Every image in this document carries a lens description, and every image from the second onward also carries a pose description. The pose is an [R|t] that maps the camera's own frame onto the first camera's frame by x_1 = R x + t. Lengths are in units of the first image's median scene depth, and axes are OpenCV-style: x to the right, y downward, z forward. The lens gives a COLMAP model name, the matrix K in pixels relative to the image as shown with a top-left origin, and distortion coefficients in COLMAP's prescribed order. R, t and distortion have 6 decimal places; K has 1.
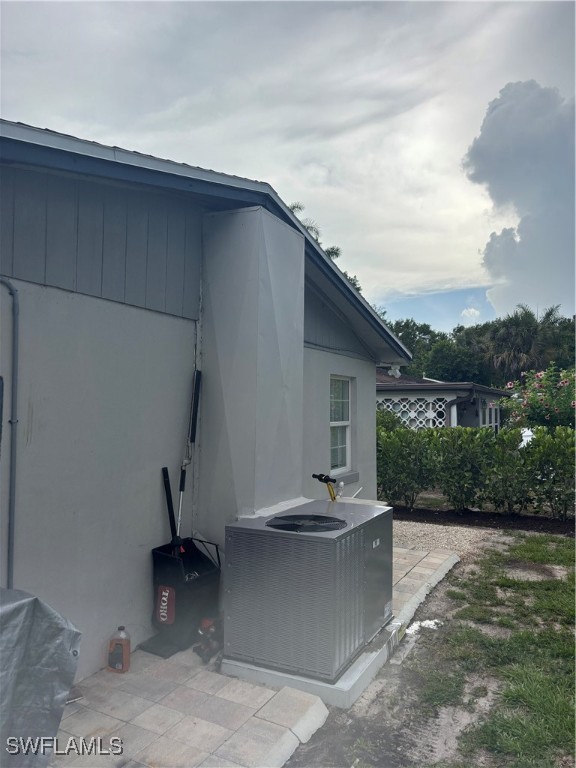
lens RADIAL K [[581.3, 0, 288.0], [0, 581.3, 384.0], [0, 0, 1]] dist [0.056624, -0.002250]
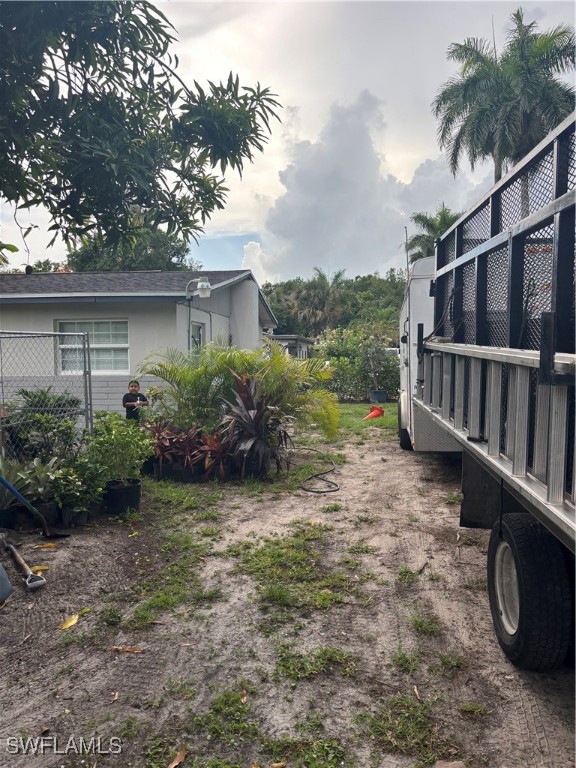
lens RADIAL K [[581.3, 0, 288.0], [0, 581.3, 384.0], [0, 0, 1]] dist [0.056624, -0.002250]
pose [[0.944493, -0.026977, 0.327423, -0.088646], [-0.002068, 0.996115, 0.088036, -0.003089], [-0.328526, -0.083826, 0.940768, -0.198565]]
